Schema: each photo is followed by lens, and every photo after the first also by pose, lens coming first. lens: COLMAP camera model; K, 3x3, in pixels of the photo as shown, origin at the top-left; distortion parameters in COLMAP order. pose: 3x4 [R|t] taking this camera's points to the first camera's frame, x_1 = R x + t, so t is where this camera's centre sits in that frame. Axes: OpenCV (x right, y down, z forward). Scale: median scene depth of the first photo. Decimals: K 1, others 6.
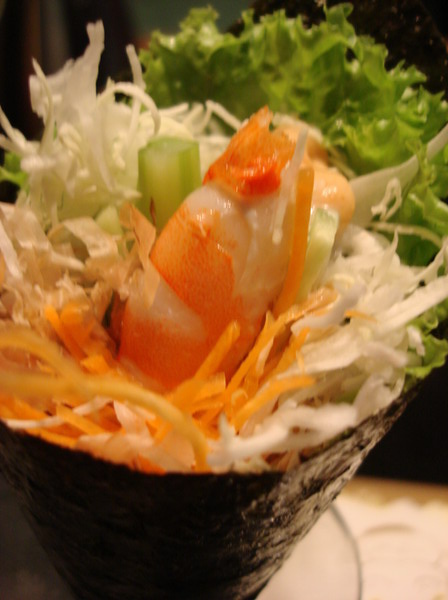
lens RADIAL K [[701.6, 0, 224.6], [0, 701.6, 300.2], [0, 0, 1]] dist [-0.113549, 0.000000]
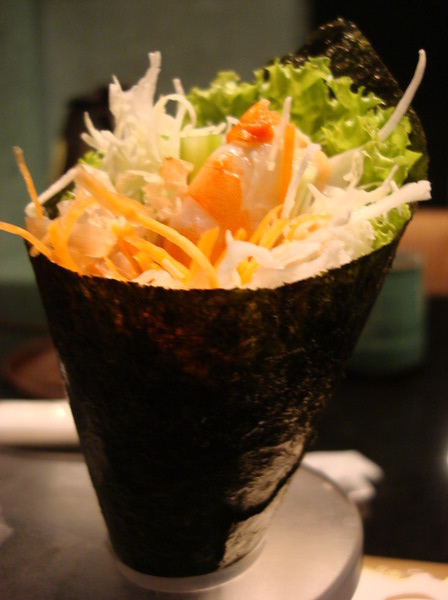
lens RADIAL K [[701.6, 0, 223.5], [0, 701.6, 299.7], [0, 0, 1]] dist [-0.113549, 0.000000]
pose [[0.998491, 0.006197, -0.054561, 0.048105], [-0.020535, 0.963658, -0.266348, 0.487431], [0.050928, 0.267066, 0.962331, -0.302590]]
